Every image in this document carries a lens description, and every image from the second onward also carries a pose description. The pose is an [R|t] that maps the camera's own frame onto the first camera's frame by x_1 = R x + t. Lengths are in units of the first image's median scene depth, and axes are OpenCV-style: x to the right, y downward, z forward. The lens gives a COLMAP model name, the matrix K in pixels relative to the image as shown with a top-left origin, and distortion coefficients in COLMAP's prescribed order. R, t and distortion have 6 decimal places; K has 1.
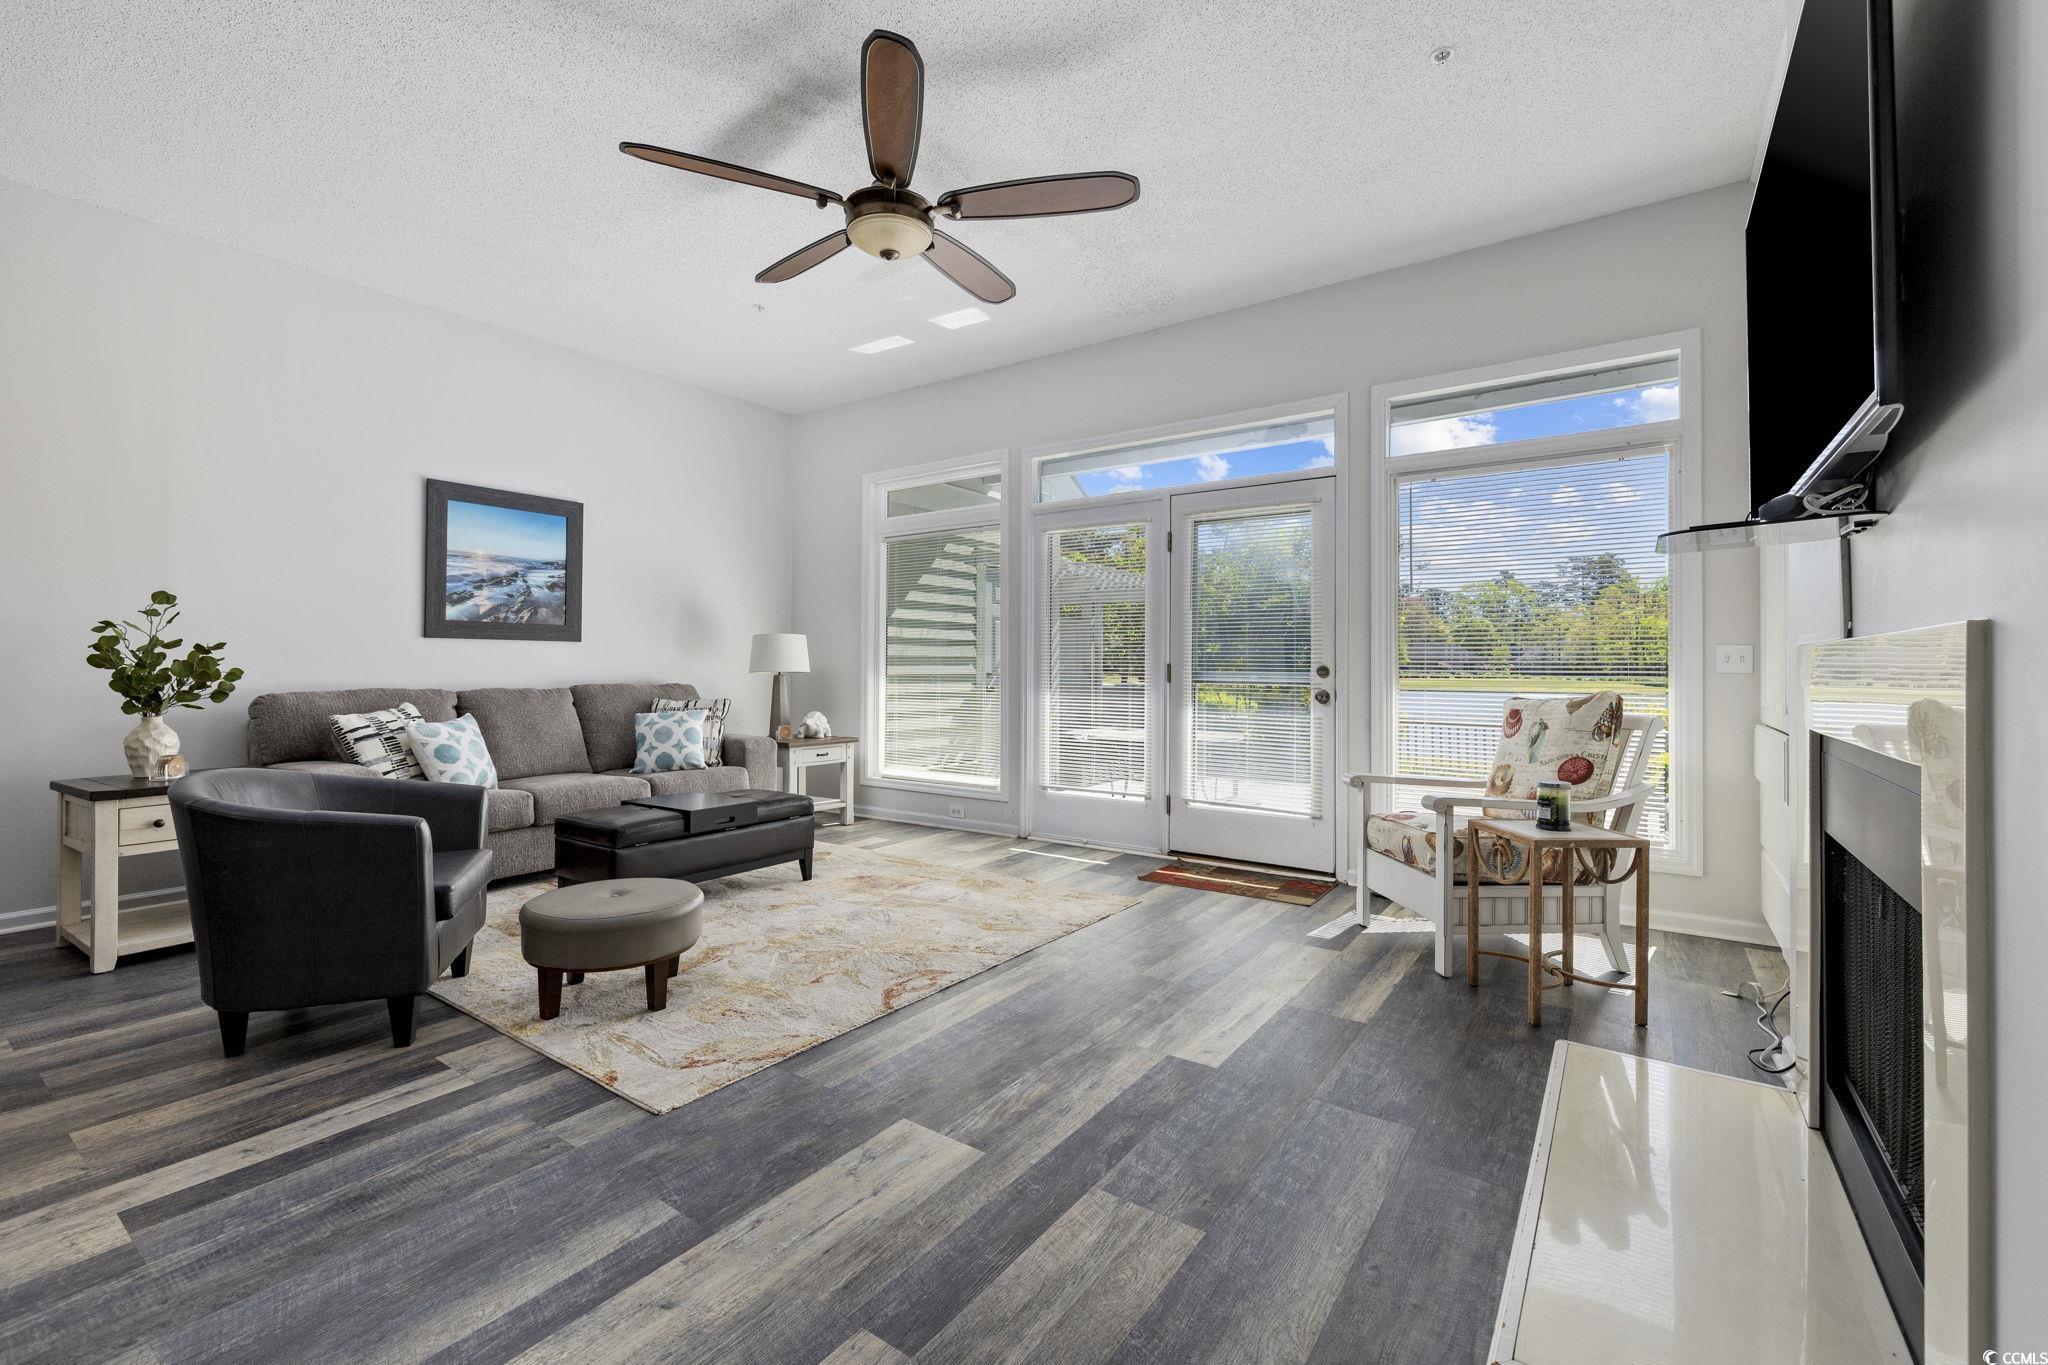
lens RADIAL K [[866.4, 0, 995.0], [0, 866.4, 658.9], [0, 0, 1]] dist [0.001402, 0.000017]
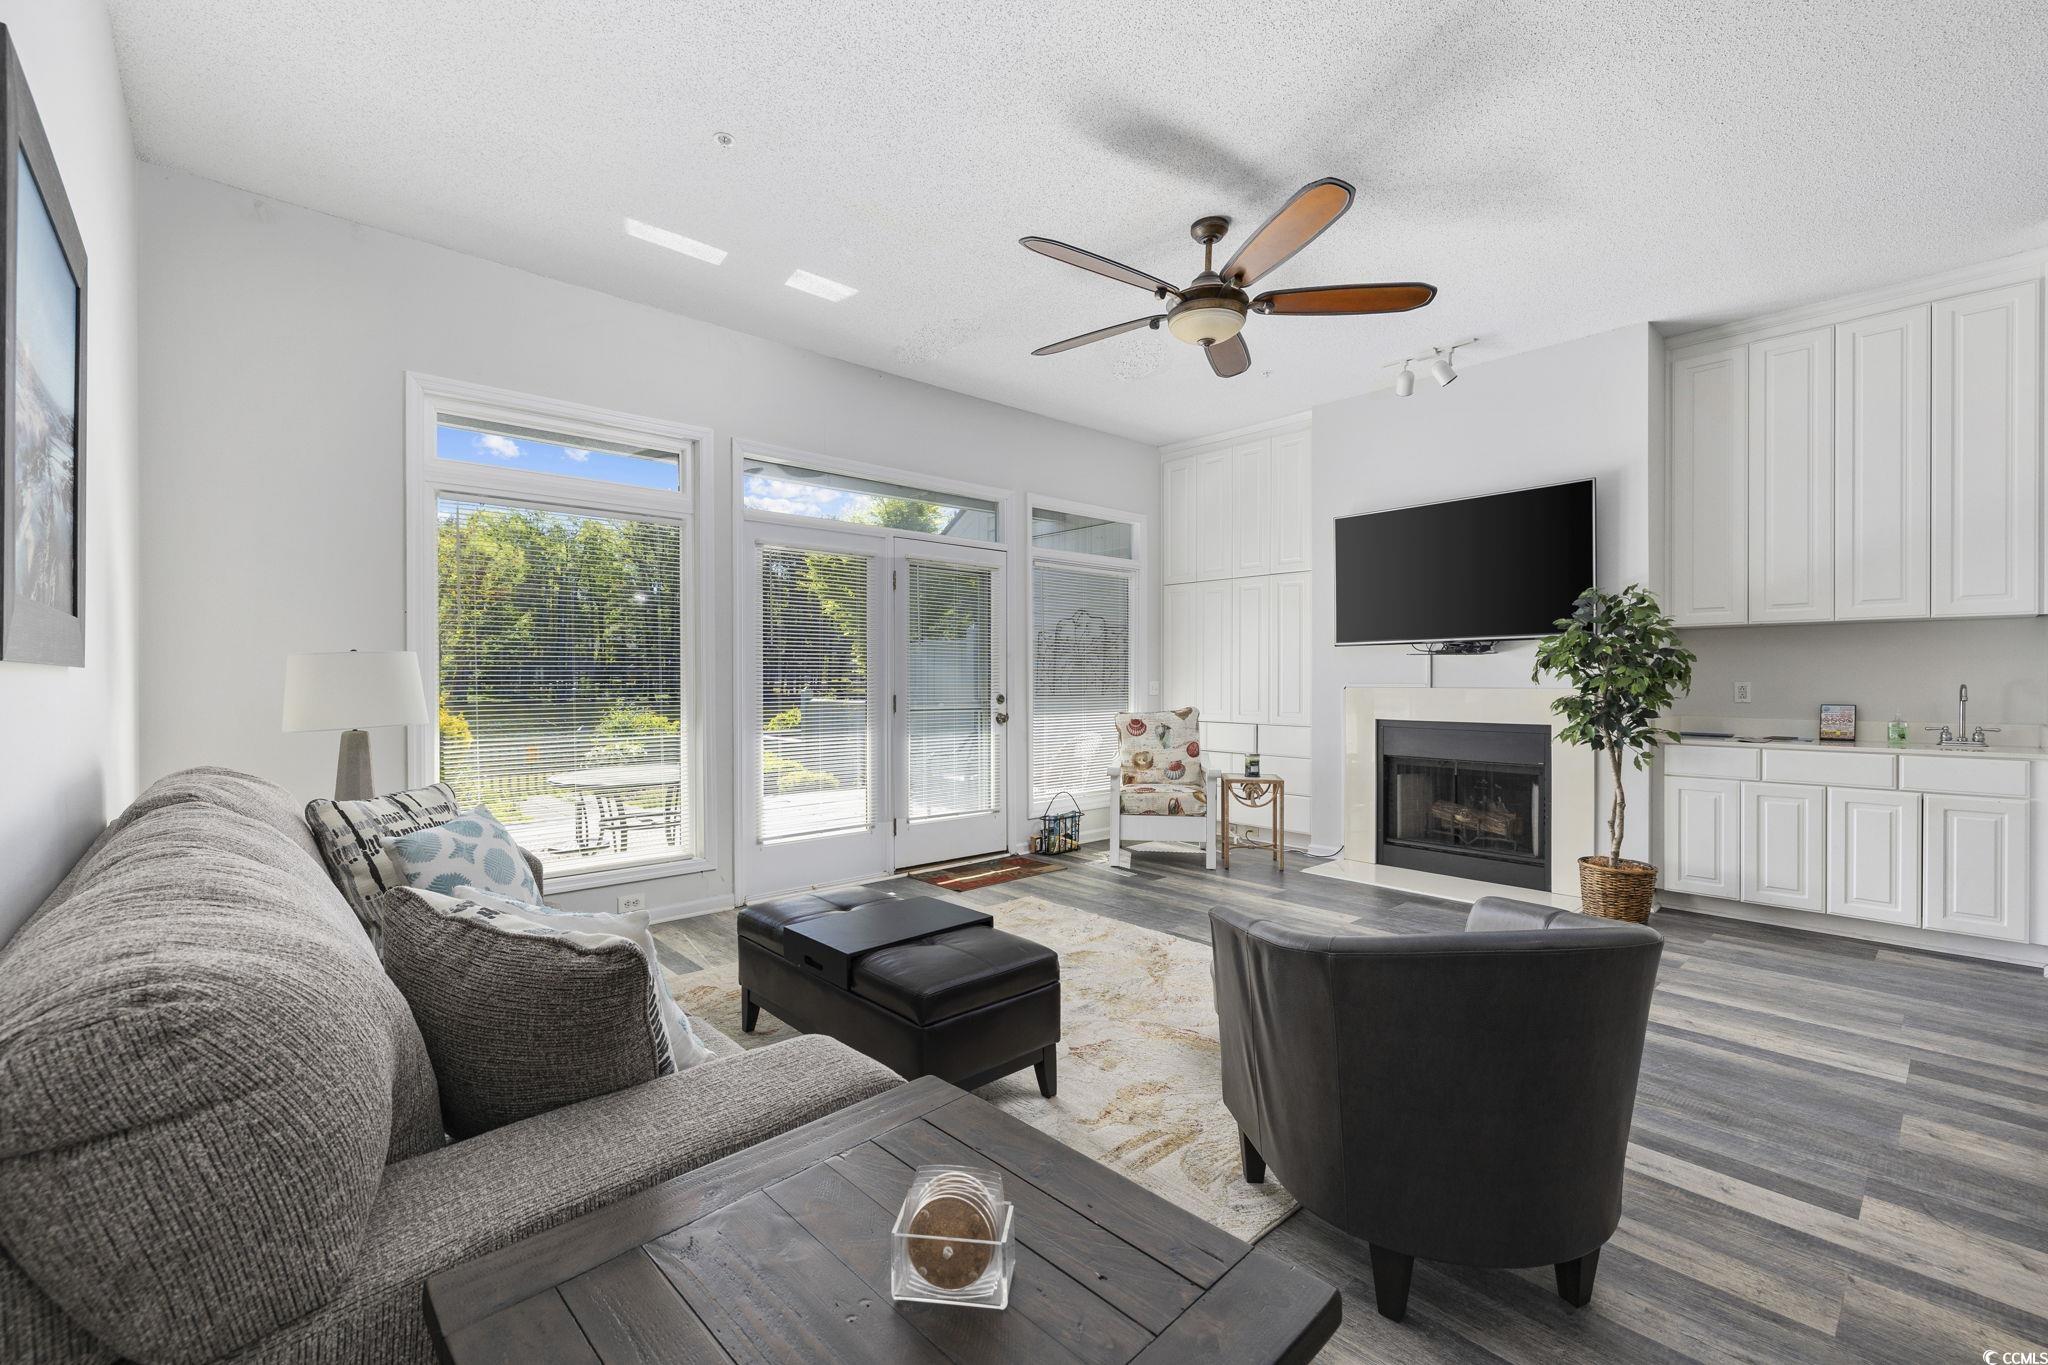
lens RADIAL K [[866.4, 0, 1007.1], [0, 866.4, 684.6], [0, 0, 1]] dist [0.001402, 0.000017]
pose [[0.210941, -0.009822, 0.977450, -1.140093], [-0.006716, 0.999911, 0.011498, -0.028887], [-0.977476, -0.008990, 0.210856, 0.901446]]
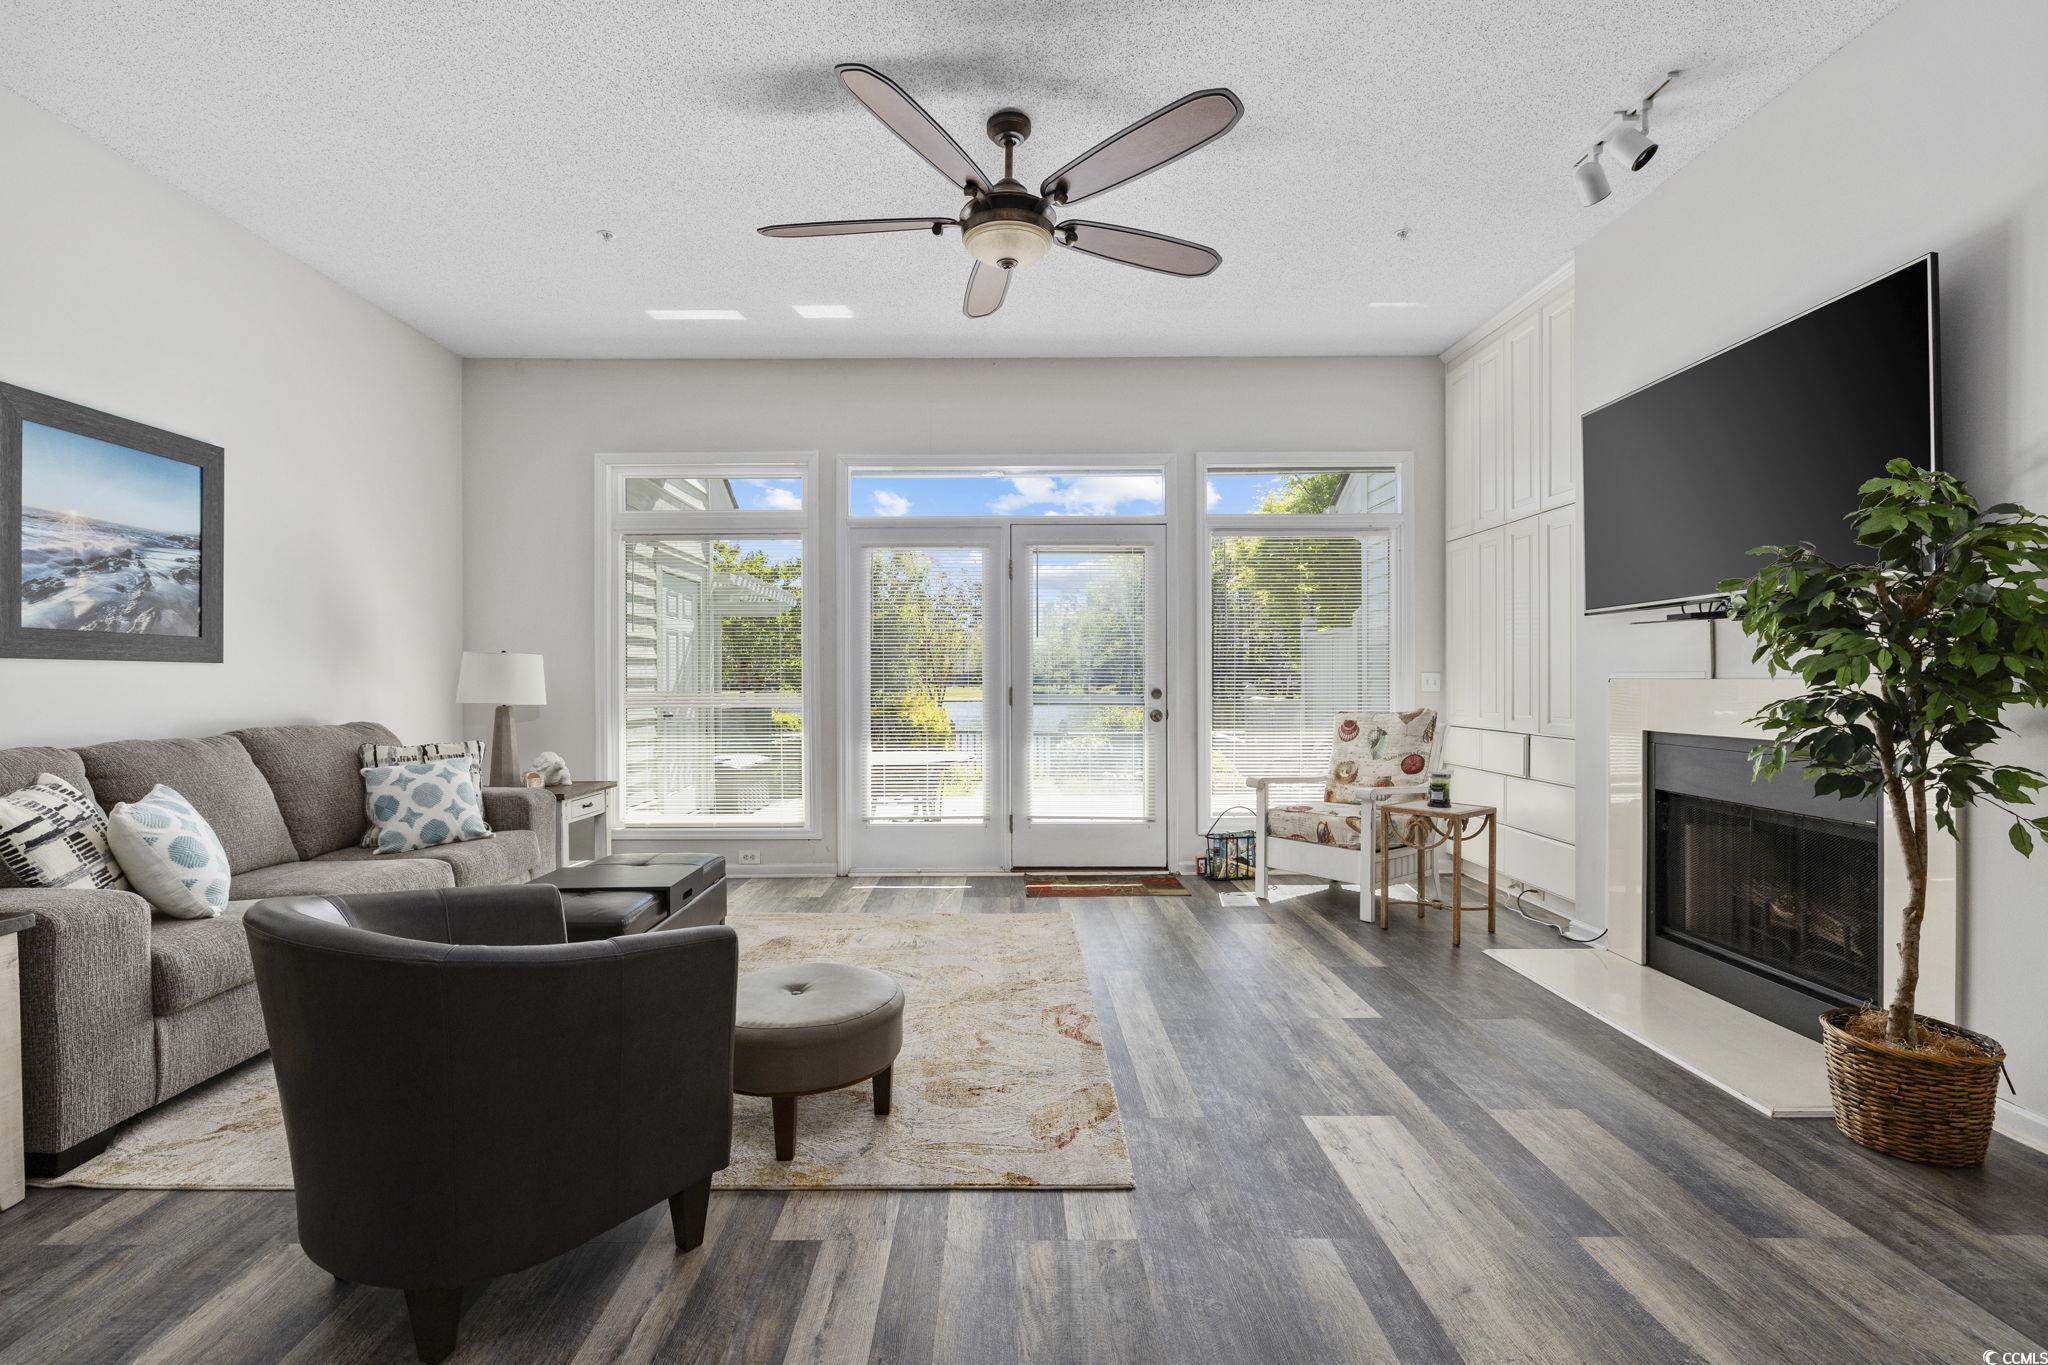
lens RADIAL K [[922.9, 0, 995.0], [0, 922.9, 679.0], [0, 0, 1]] dist [-0.003280, -0.000104]
pose [[0.809743, -0.007106, 0.586742, -0.647735], [0.002299, 0.999957, 0.008937, -0.019754], [-0.586780, -0.005888, 0.809725, 0.169038]]
